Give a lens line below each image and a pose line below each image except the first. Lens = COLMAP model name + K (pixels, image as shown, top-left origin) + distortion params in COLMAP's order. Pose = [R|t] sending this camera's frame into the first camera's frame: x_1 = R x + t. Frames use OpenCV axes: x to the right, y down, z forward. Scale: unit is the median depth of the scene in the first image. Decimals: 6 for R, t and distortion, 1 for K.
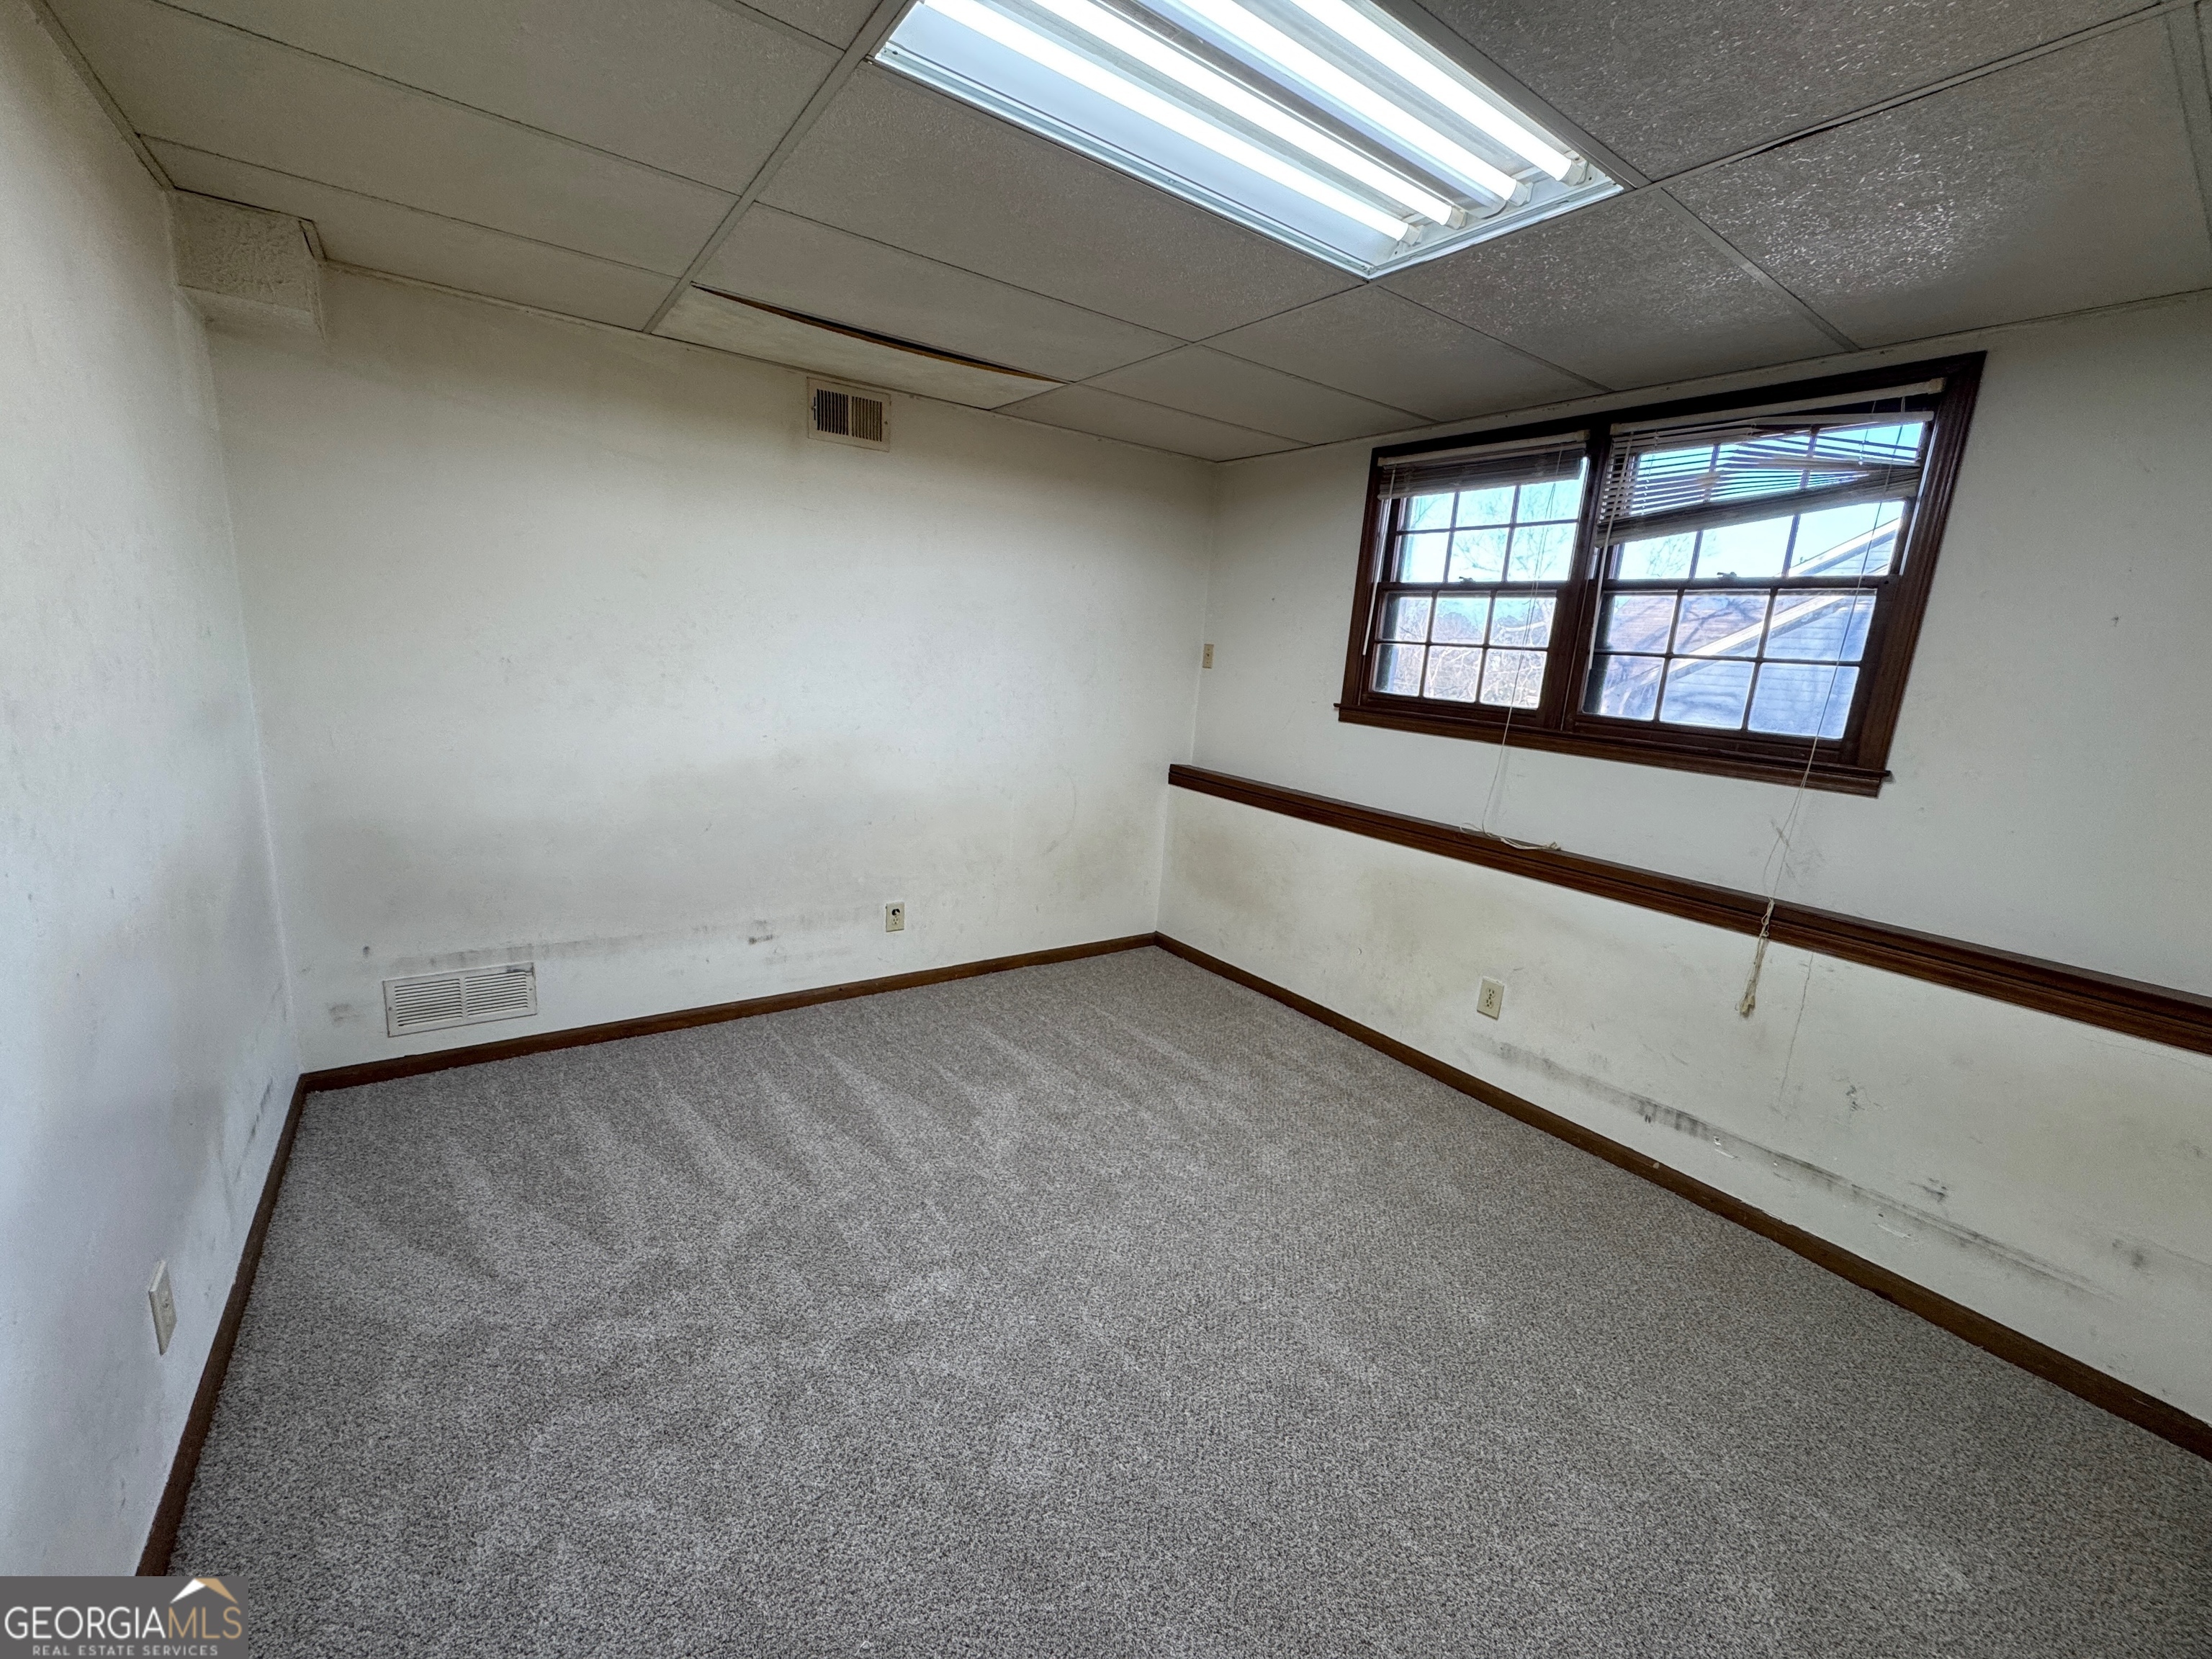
lens RADIAL K [[893.0, 0, 1106.0], [0, 893.0, 829.5], [0, 0, 1]] dist [-0.000798, 0.000087]
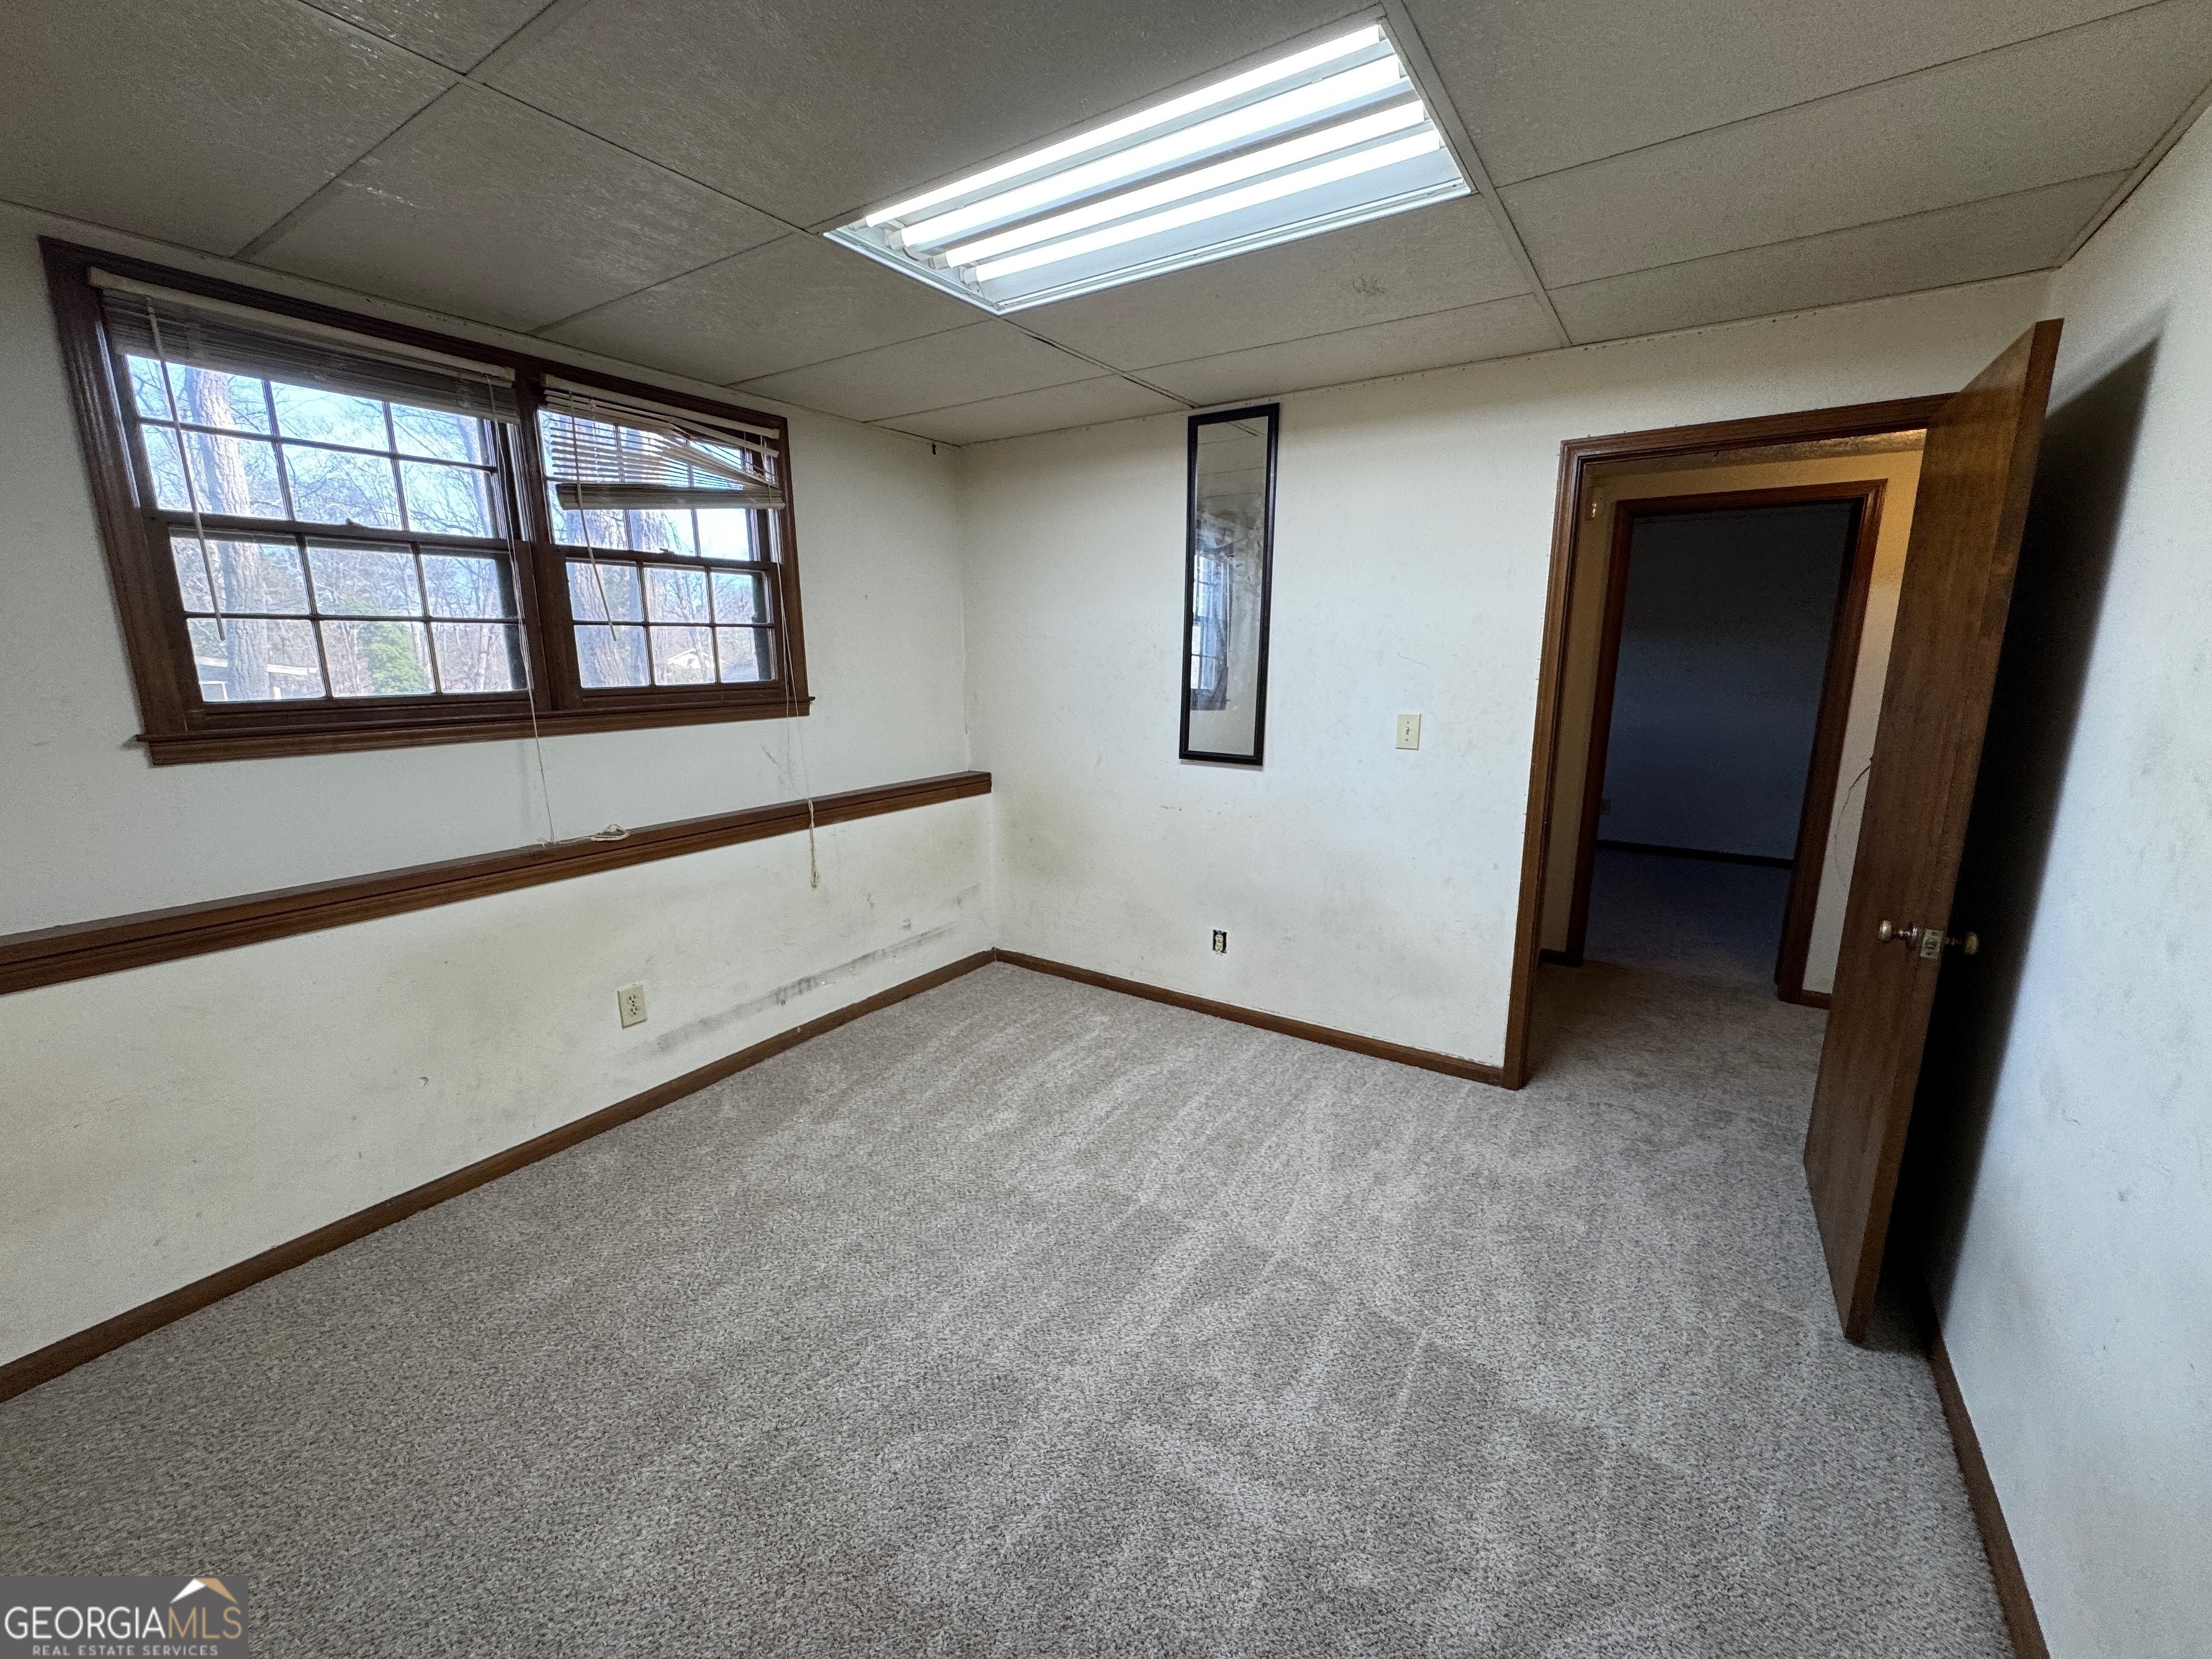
lens RADIAL K [[893.0, 0, 1106.0], [0, 893.0, 829.5], [0, 0, 1]] dist [-0.000798, 0.000087]
pose [[-0.354570, -0.253993, 0.899871, -0.584084], [0.170649, 0.928656, 0.329358, -0.221716], [-0.919325, 0.270343, -0.285930, 0.855531]]
